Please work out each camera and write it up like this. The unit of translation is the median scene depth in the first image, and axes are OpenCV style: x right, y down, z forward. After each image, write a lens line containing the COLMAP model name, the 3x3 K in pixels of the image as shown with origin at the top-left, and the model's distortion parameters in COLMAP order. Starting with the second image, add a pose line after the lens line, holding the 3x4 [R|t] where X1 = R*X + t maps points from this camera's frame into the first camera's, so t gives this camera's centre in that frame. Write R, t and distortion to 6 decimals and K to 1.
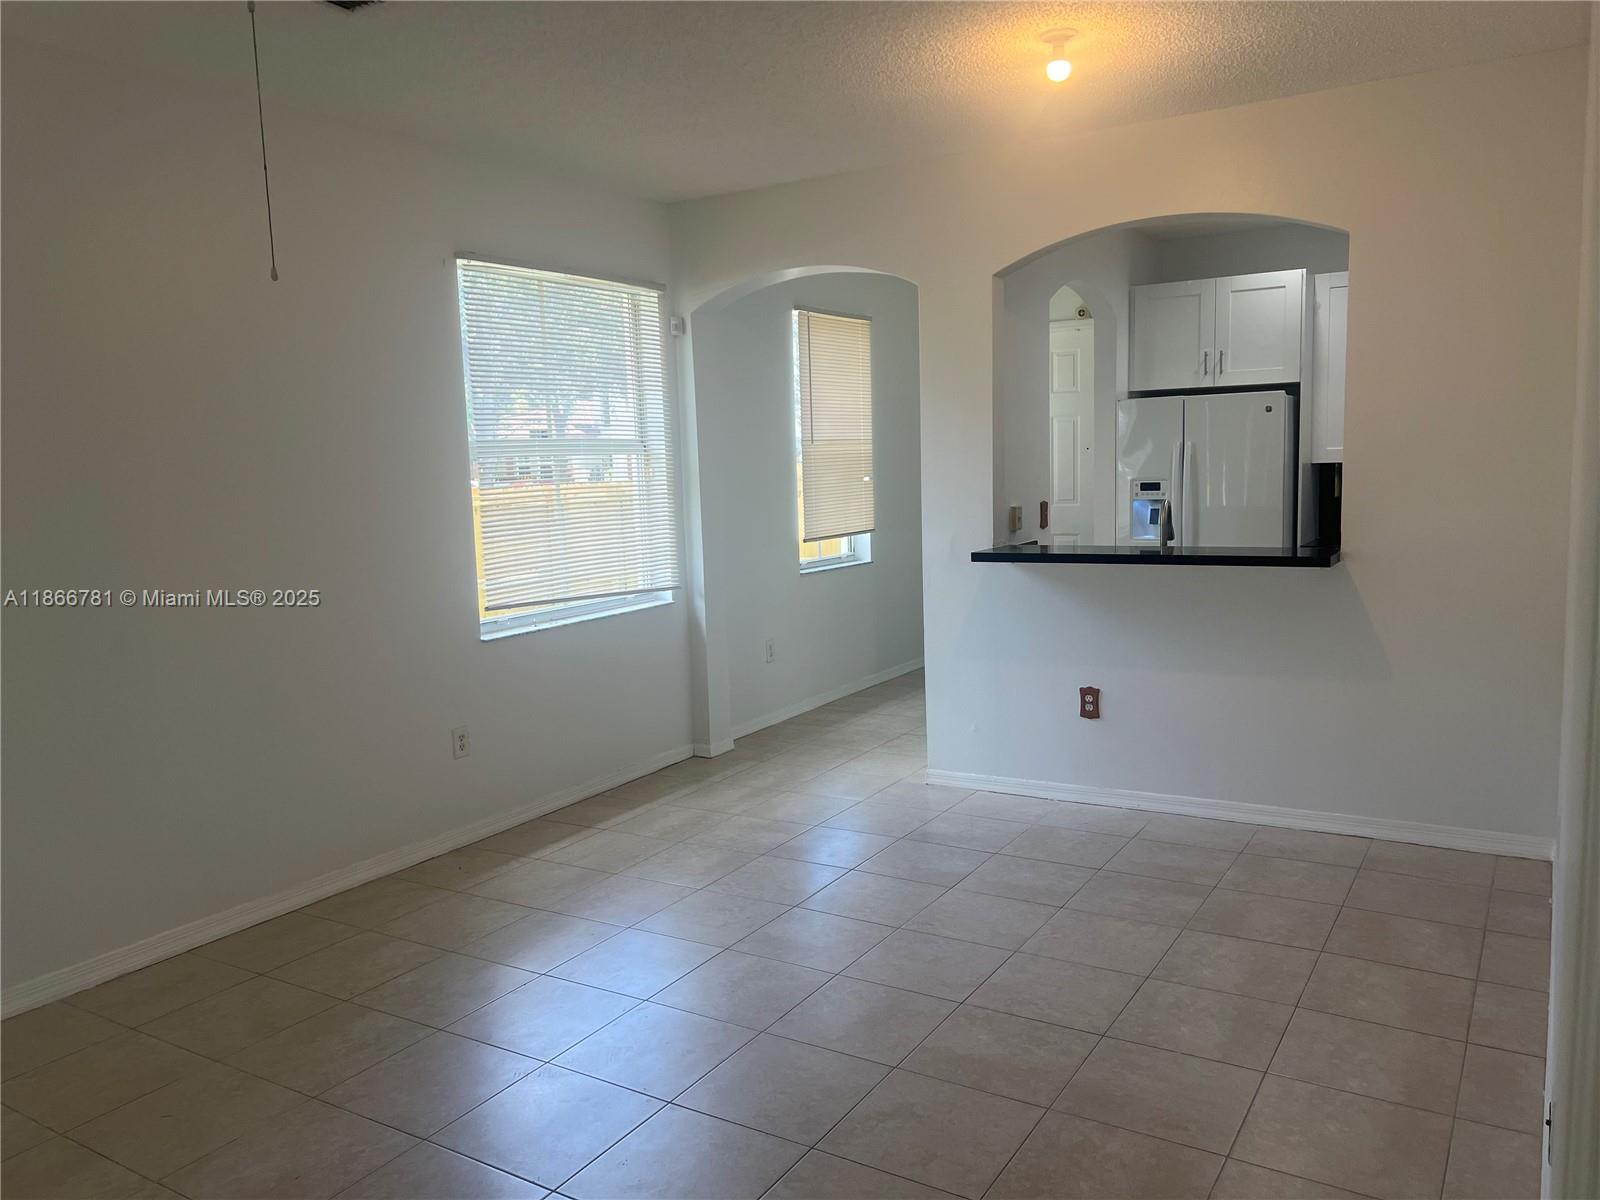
lens RADIAL K [[1213.9, 0, 803.5], [0, 1213.9, 589.6], [0, 0, 1]] dist [0.160049, -0.383513]
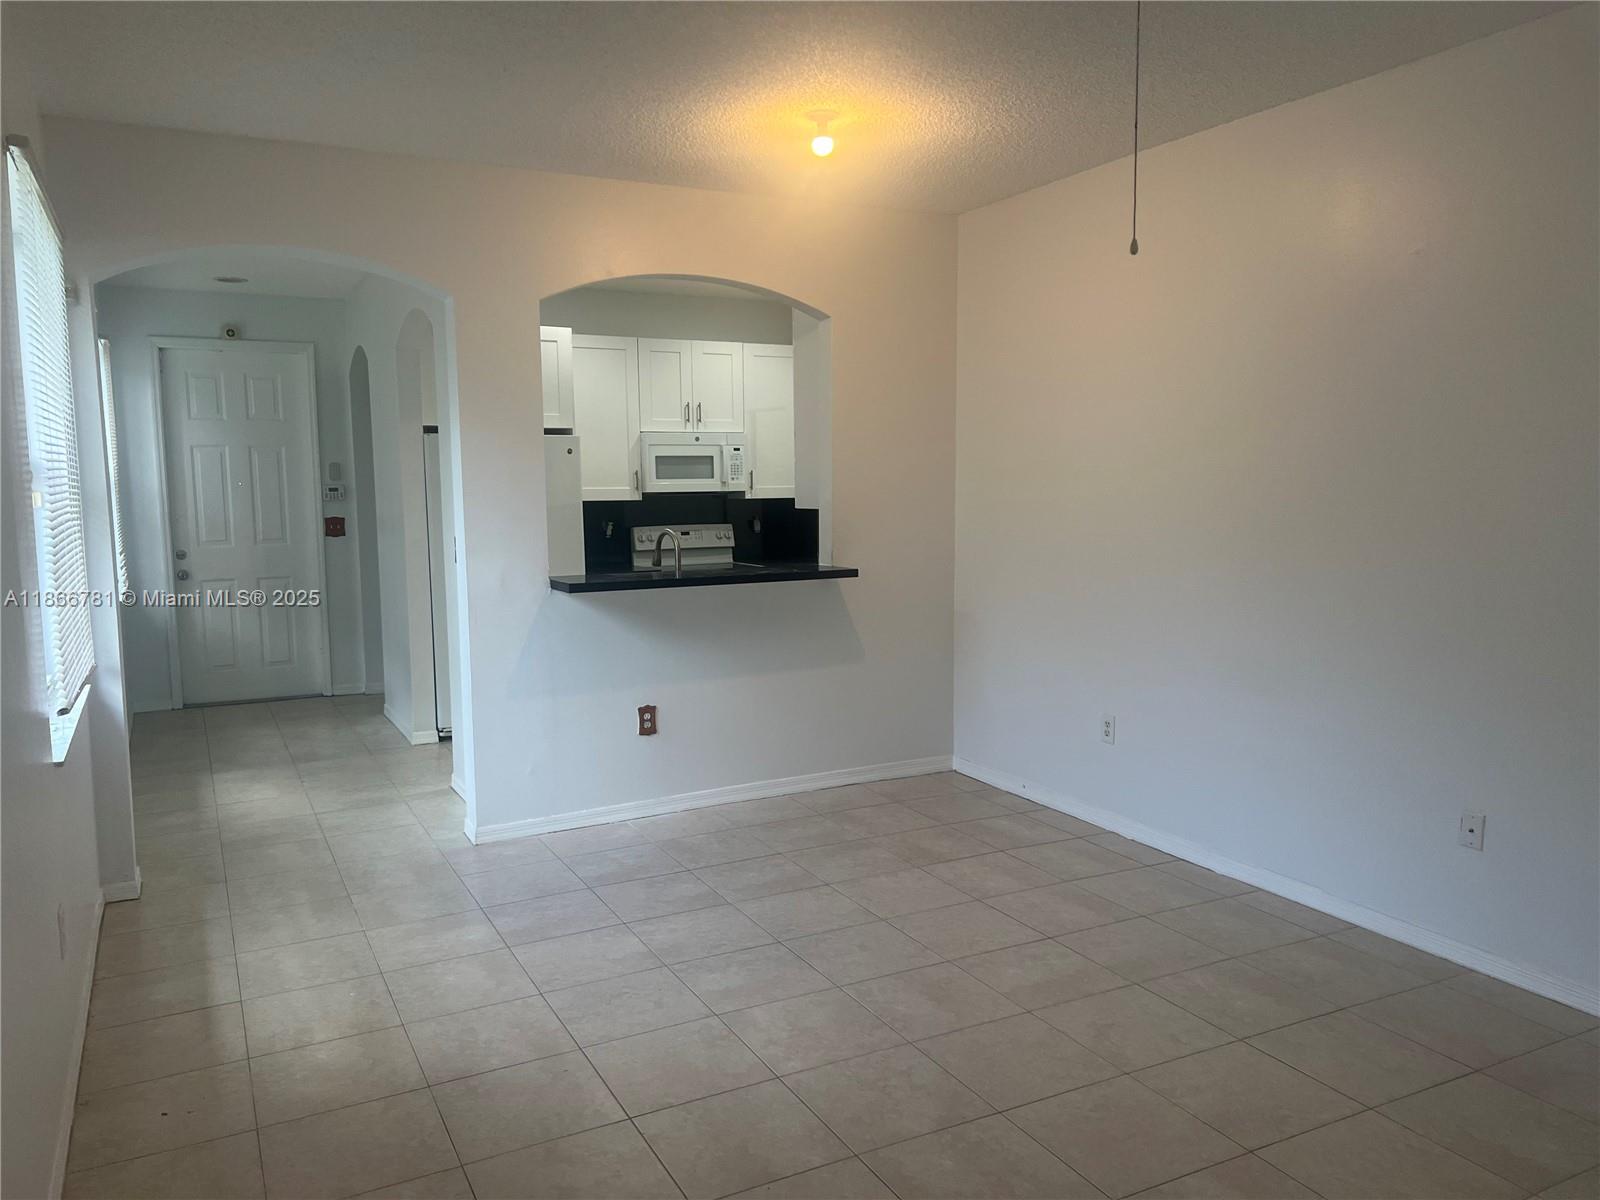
lens RADIAL K [[1199.4, 0, 800.0], [0, 1199.4, 600.0], [0, 0, 1]] dist [0.084522, -0.098669]
pose [[0.513592, -0.061857, 0.855802, -0.580718], [0.088198, 0.995921, 0.019054, -0.019247], [-0.853489, 0.065694, 0.516953, 0.344674]]
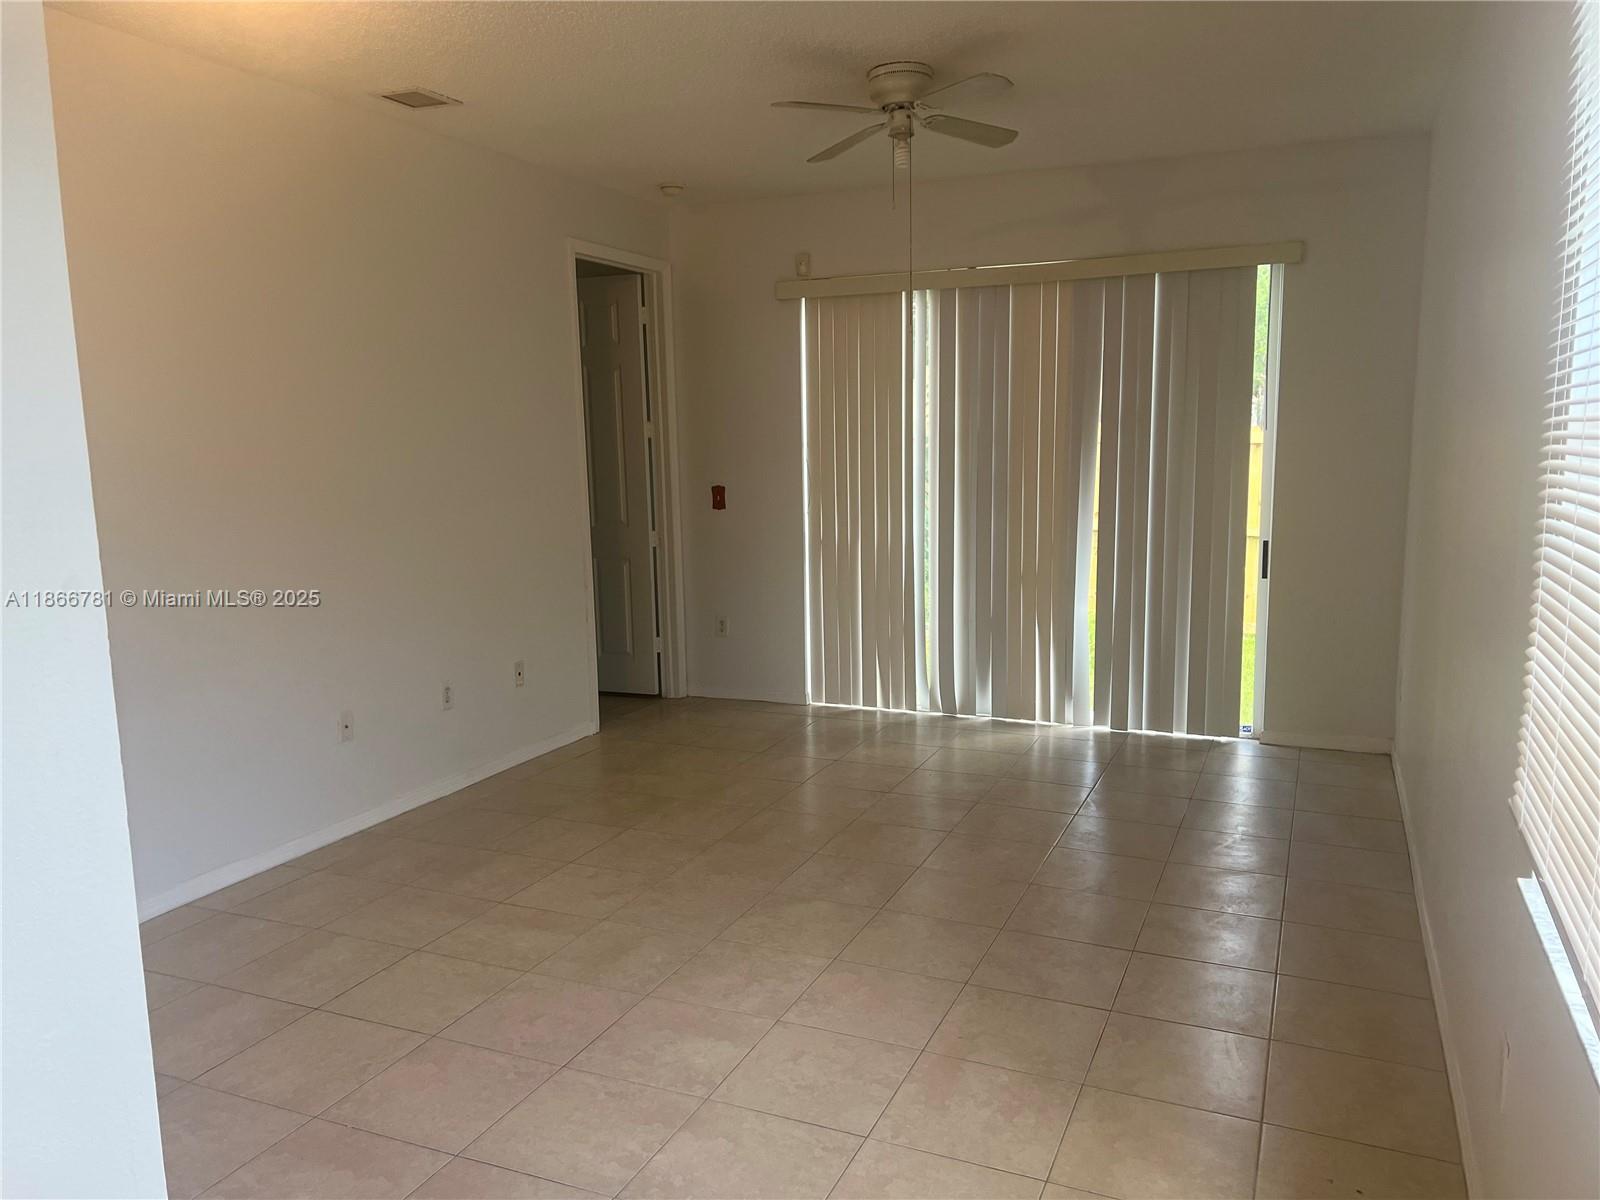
lens RADIAL K [[1199.4, 0, 800.0], [0, 1199.4, 600.0], [0, 0, 1]] dist [0.084522, -0.098669]
pose [[-0.989338, 0.069402, -0.128035, 0.006853], [0.034675, 0.966121, 0.255751, -0.147702], [0.141447, 0.248584, -0.958227, 1.286047]]
